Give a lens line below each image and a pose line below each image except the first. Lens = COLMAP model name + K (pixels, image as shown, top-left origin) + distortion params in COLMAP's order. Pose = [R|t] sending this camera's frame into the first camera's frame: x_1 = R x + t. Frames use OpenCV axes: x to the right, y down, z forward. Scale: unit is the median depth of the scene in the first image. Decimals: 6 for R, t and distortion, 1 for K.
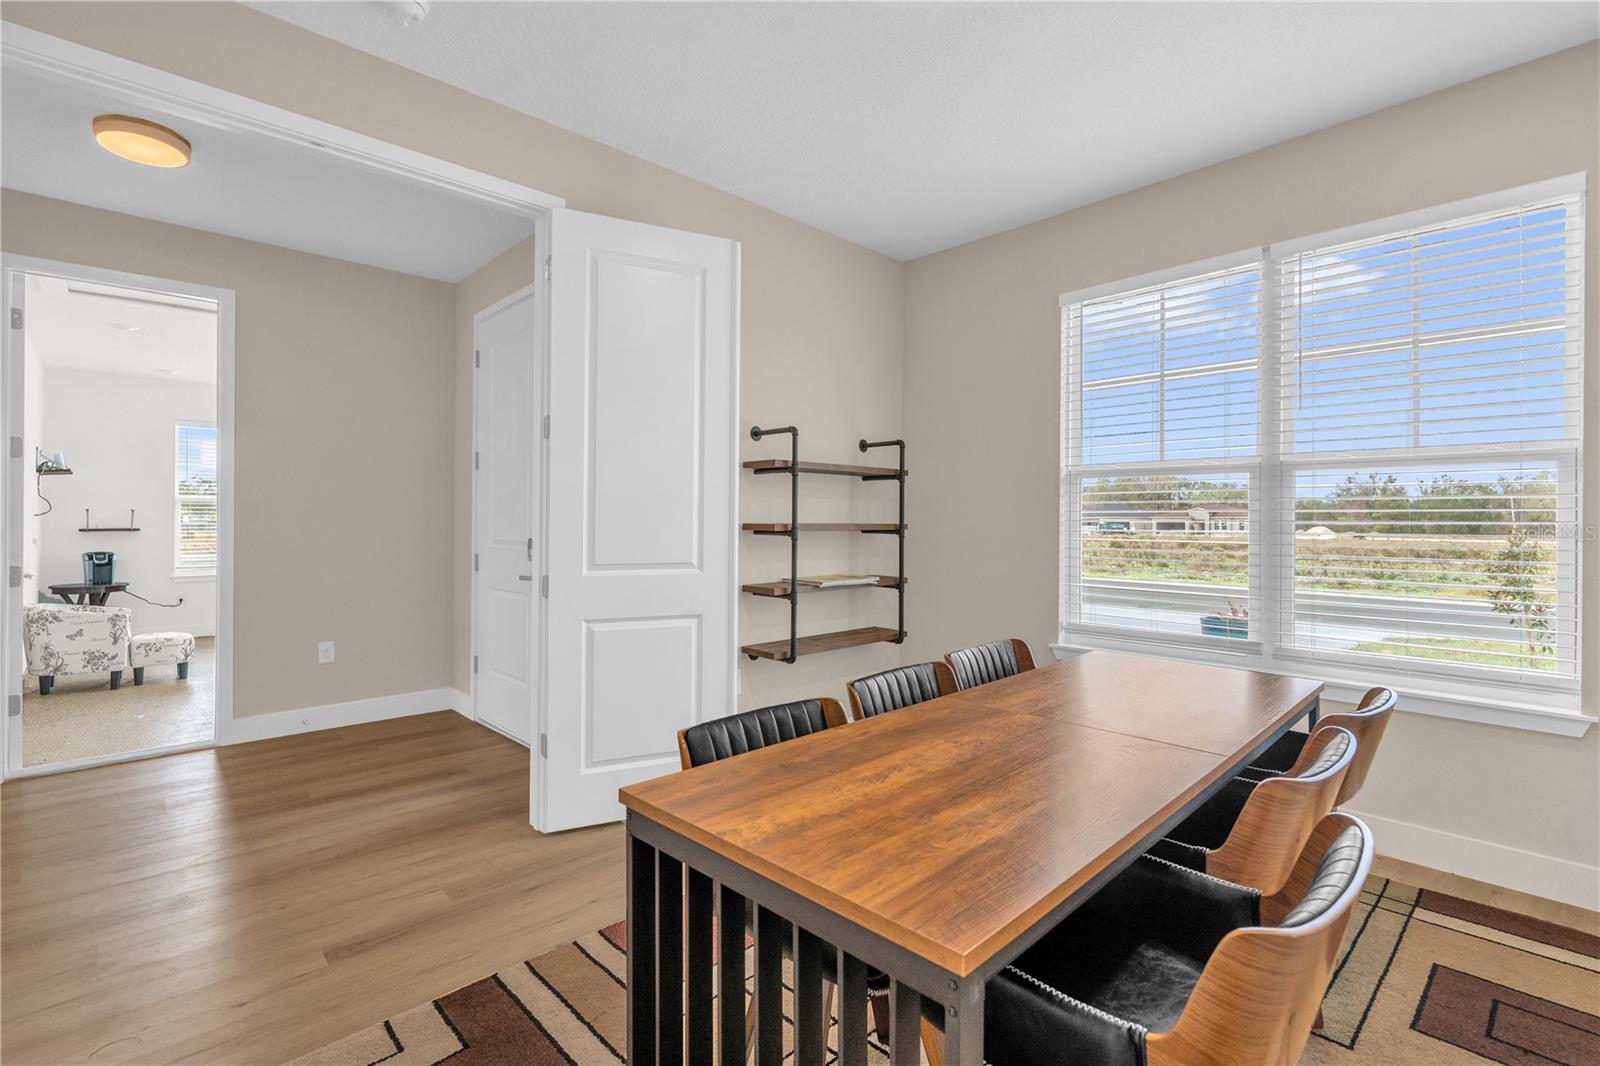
lens RADIAL K [[744.0, 0, 803.5], [0, 744.0, 519.9], [0, 0, 1]] dist [-0.001078, -0.000349]
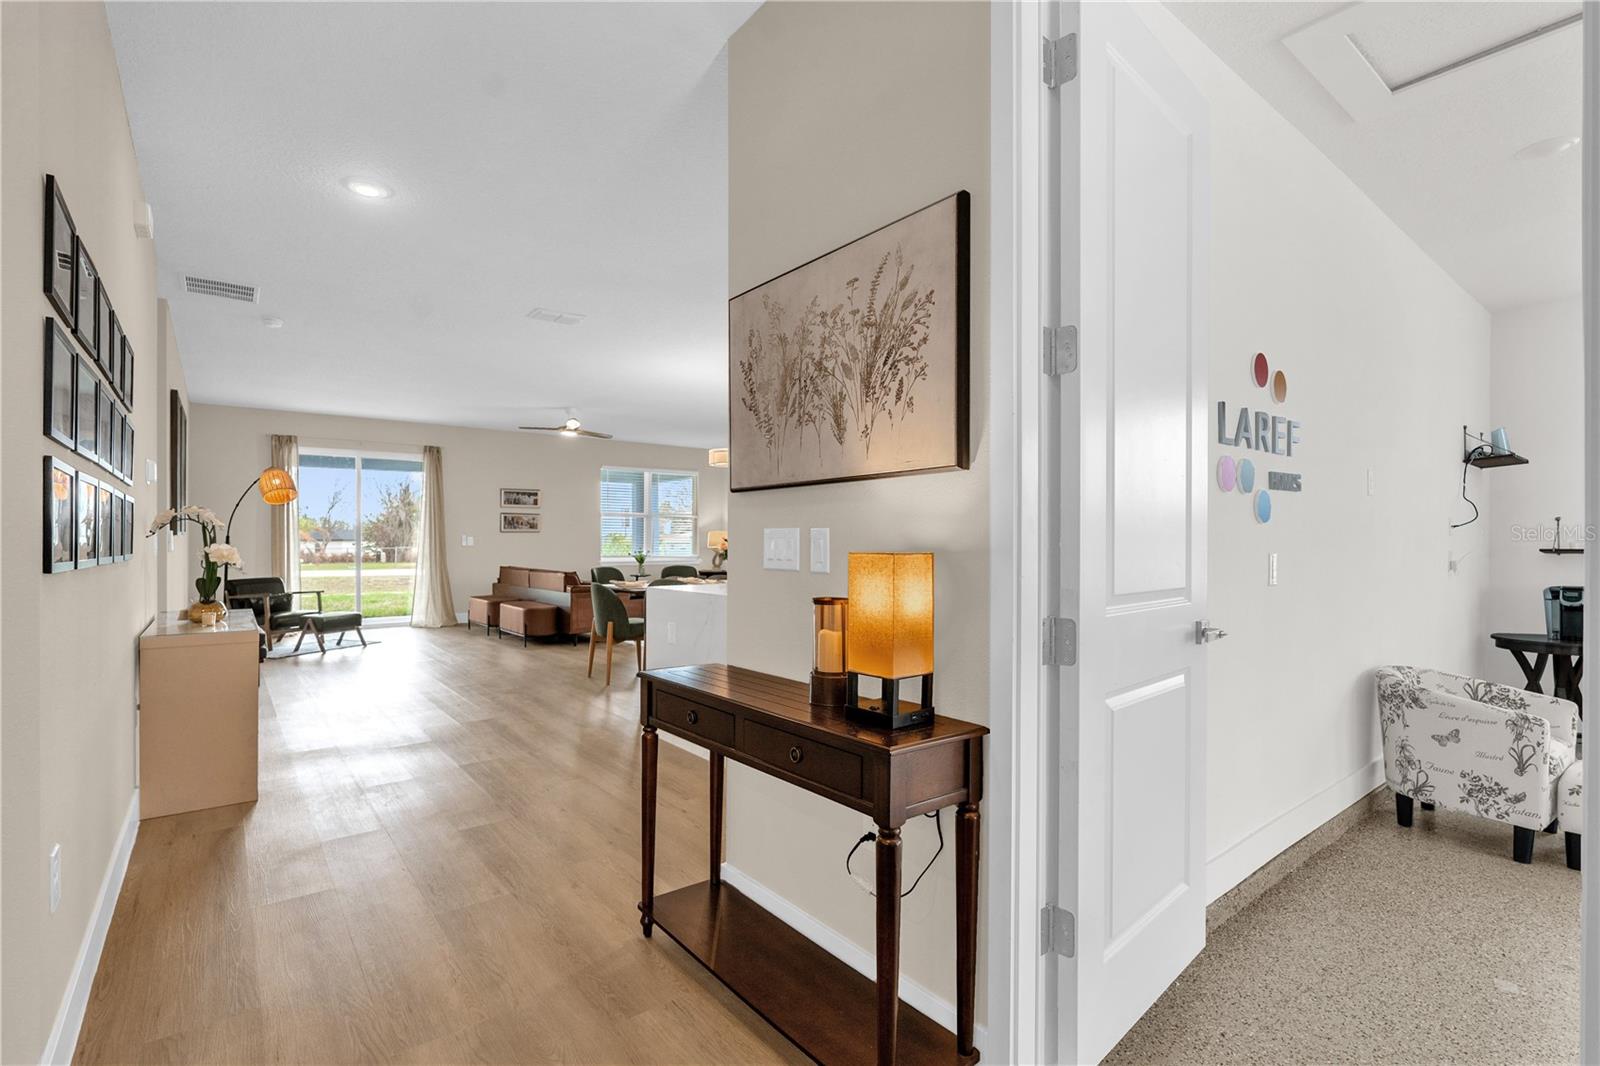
lens RADIAL K [[744.0, 0, 786.7], [0, 744.0, 540.7], [0, 0, 1]] dist [-0.001078, -0.000349]
pose [[-0.087736, 0.000797, -0.996143, -0.299293], [-0.005238, 0.999985, 0.001262, 0.008112], [0.996130, 0.005328, -0.087731, 0.431697]]
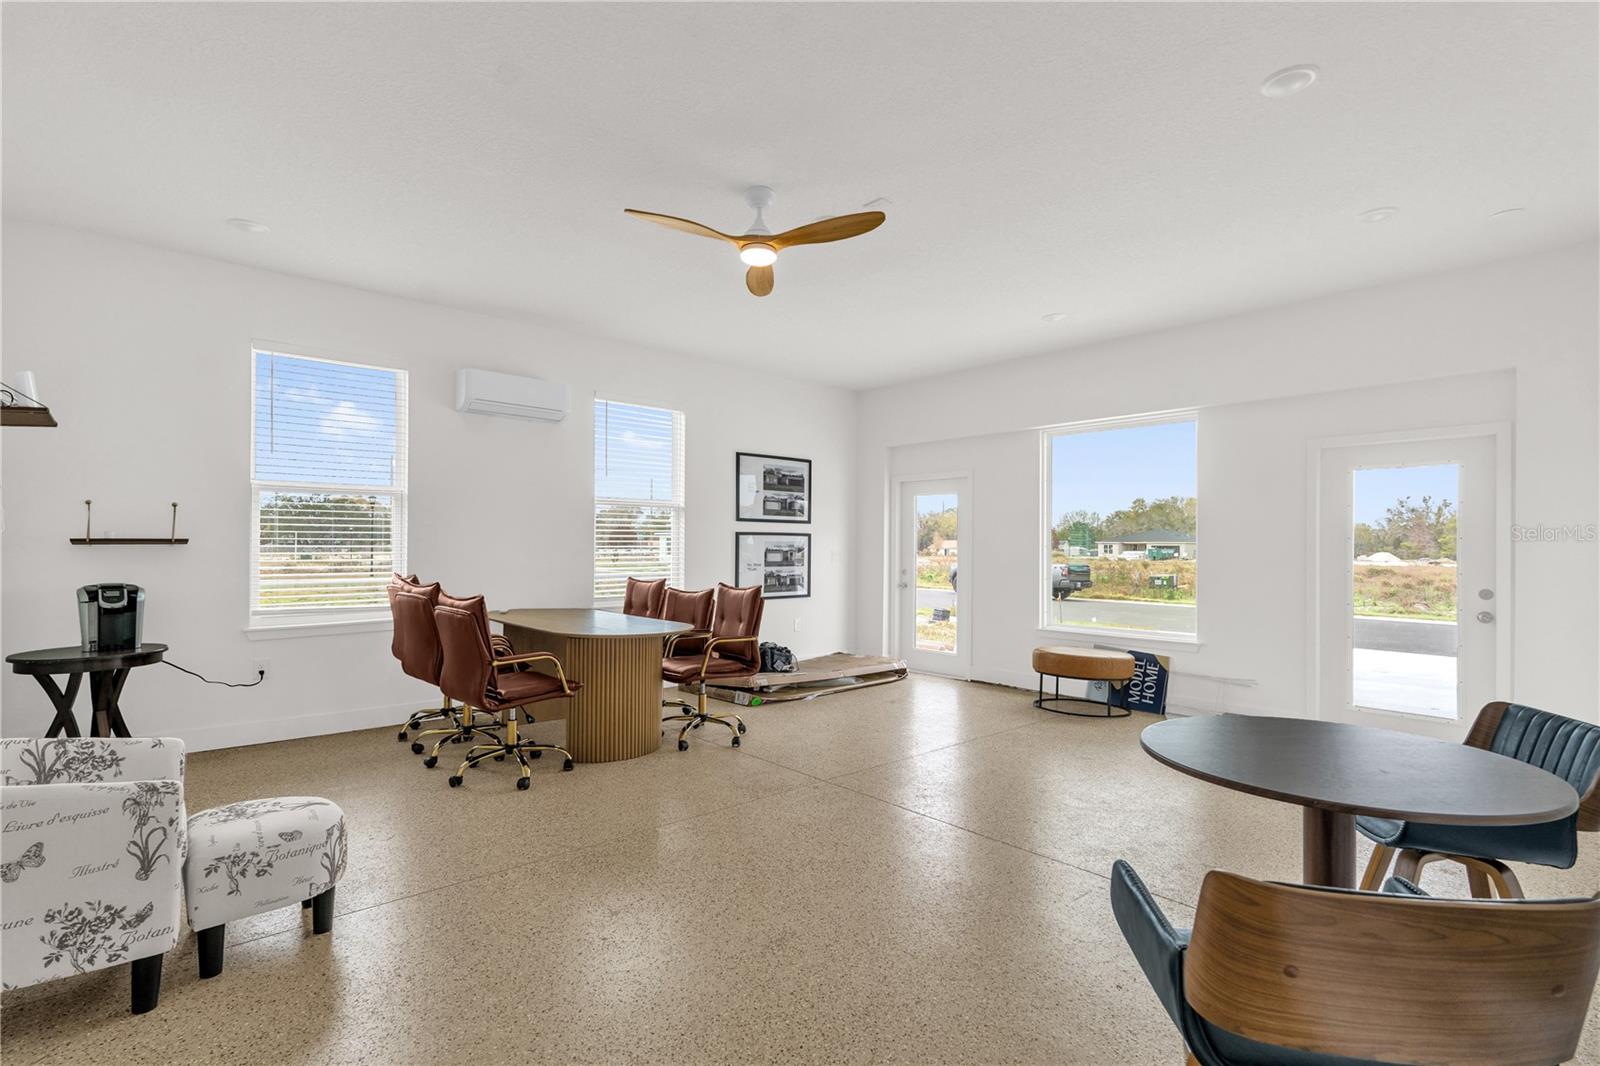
lens RADIAL K [[744.0, 0, 793.9], [0, 744.0, 543.0], [0, 0, 1]] dist [-0.001078, -0.000349]
pose [[0.999694, 0.001740, -0.024660, -0.501797], [-0.001814, 0.999994, -0.002977, 0.016584], [0.024655, 0.003020, 0.999691, 0.538750]]
